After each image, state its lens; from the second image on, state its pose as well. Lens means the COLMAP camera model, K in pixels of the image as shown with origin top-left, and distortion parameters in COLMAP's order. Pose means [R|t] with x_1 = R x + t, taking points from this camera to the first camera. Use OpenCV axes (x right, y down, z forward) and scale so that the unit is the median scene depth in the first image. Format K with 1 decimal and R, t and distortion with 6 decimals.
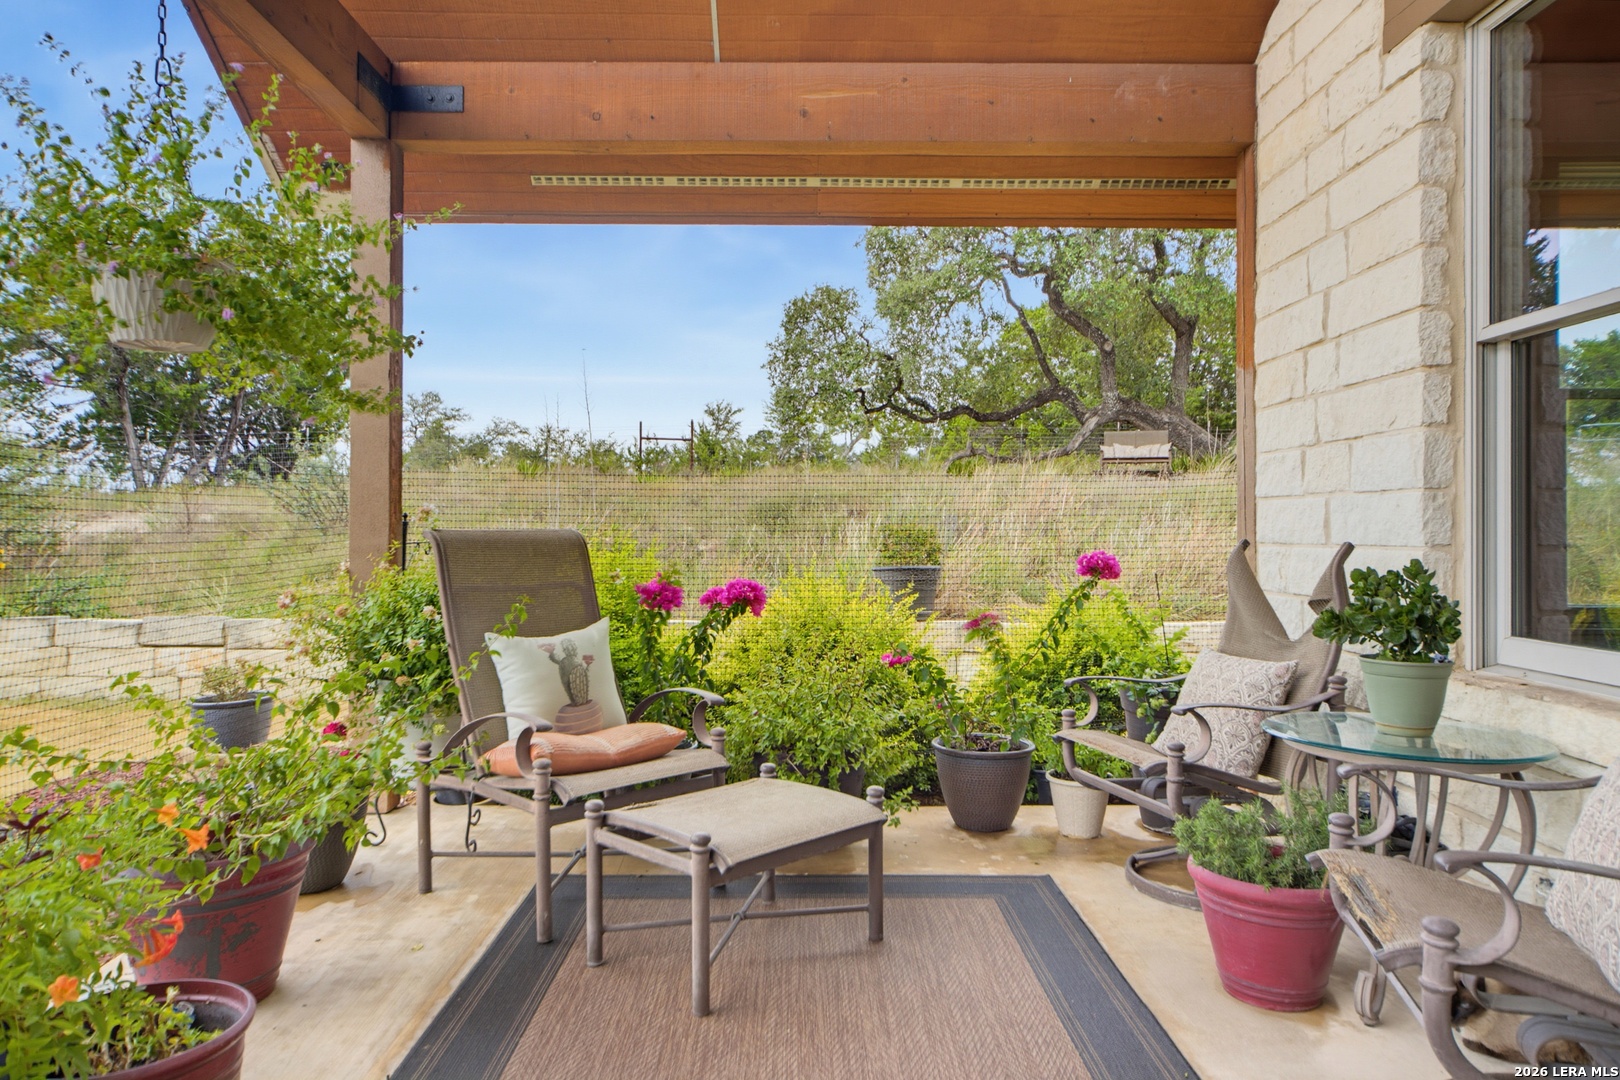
lens RADIAL K [[1055.0, 0, 810.0], [0, 1055.0, 532.2], [0, 0, 1]] dist [-0.008138, -0.000496]
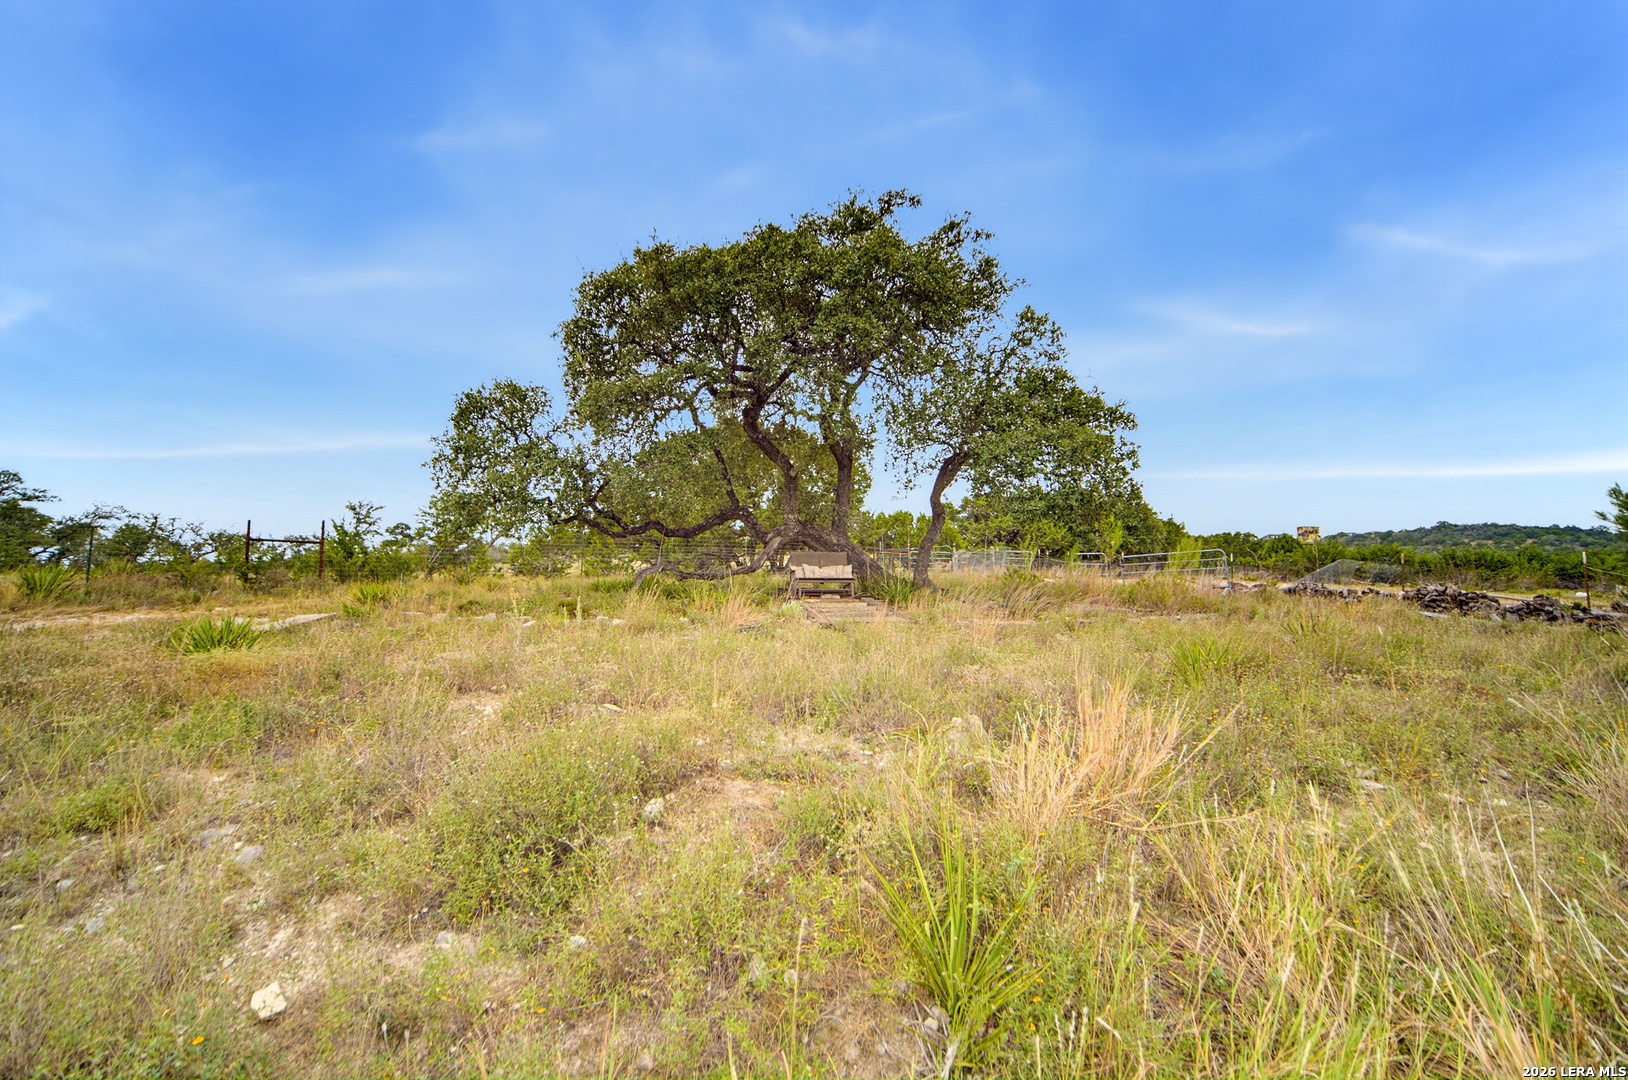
lens RADIAL K [[689.6, 0, 813.1], [0, 689.6, 538.1], [0, 0, 1]] dist [-0.011161, 0.002361]
pose [[0.877764, 0.034266, 0.477866, -0.031490], [0.006843, 0.996441, -0.084021, -0.049026], [-0.479044, 0.077020, 0.874405, 0.368173]]
